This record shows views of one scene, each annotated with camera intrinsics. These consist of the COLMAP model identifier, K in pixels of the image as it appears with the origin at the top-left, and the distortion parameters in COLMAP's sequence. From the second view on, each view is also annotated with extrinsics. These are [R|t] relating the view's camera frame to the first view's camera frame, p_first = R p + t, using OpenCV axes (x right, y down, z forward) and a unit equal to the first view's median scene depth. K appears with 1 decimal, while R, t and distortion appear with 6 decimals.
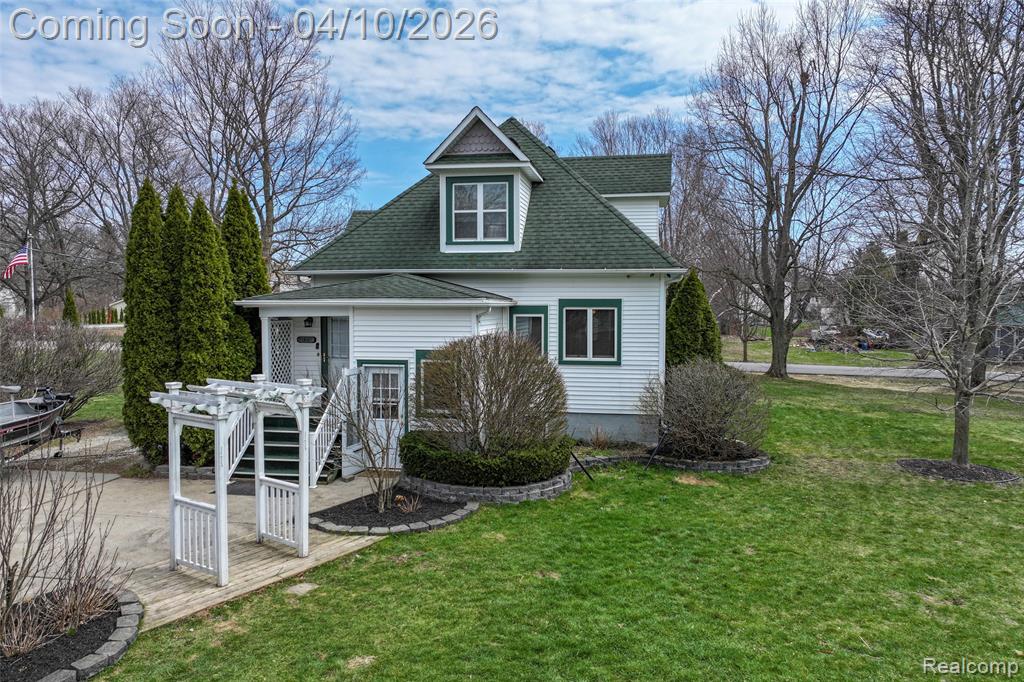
lens RADIAL K [[717.0, 0, 512.0], [0, 717.0, 341.0], [0, 0, 1]] dist [-0.000393, 0.010872]
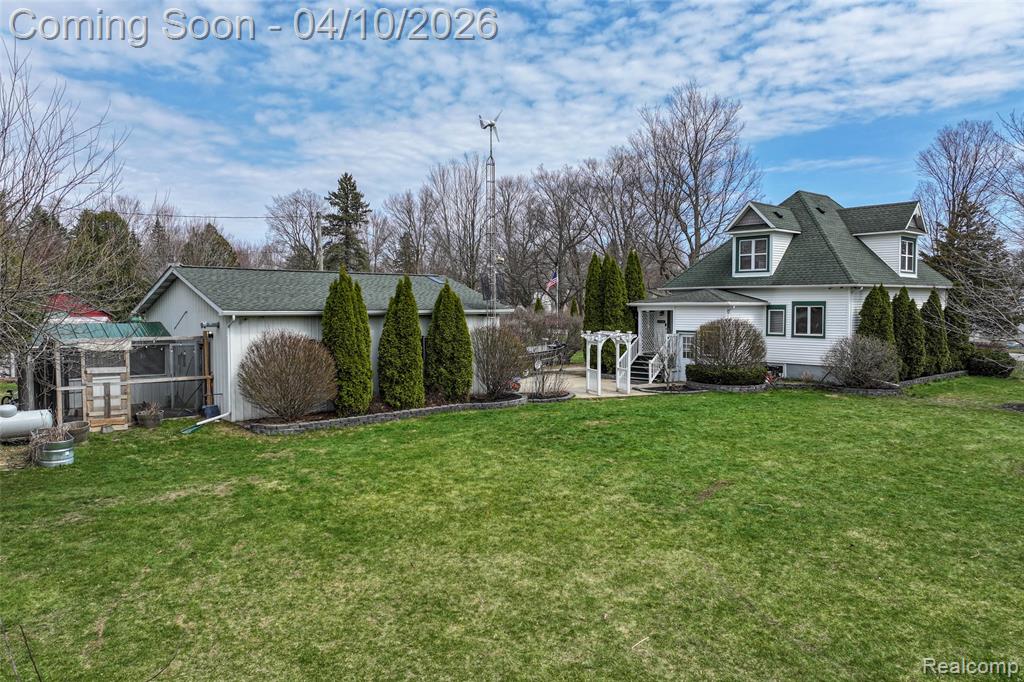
lens RADIAL K [[717.0, 0, 512.0], [0, 717.0, 341.0], [0, 0, 1]] dist [-0.000393, 0.010872]
pose [[0.790357, 0.027589, -0.612024, 0.626933], [-0.027216, 0.999580, 0.009914, 0.043926], [0.612041, 0.008821, 0.790777, -0.885392]]
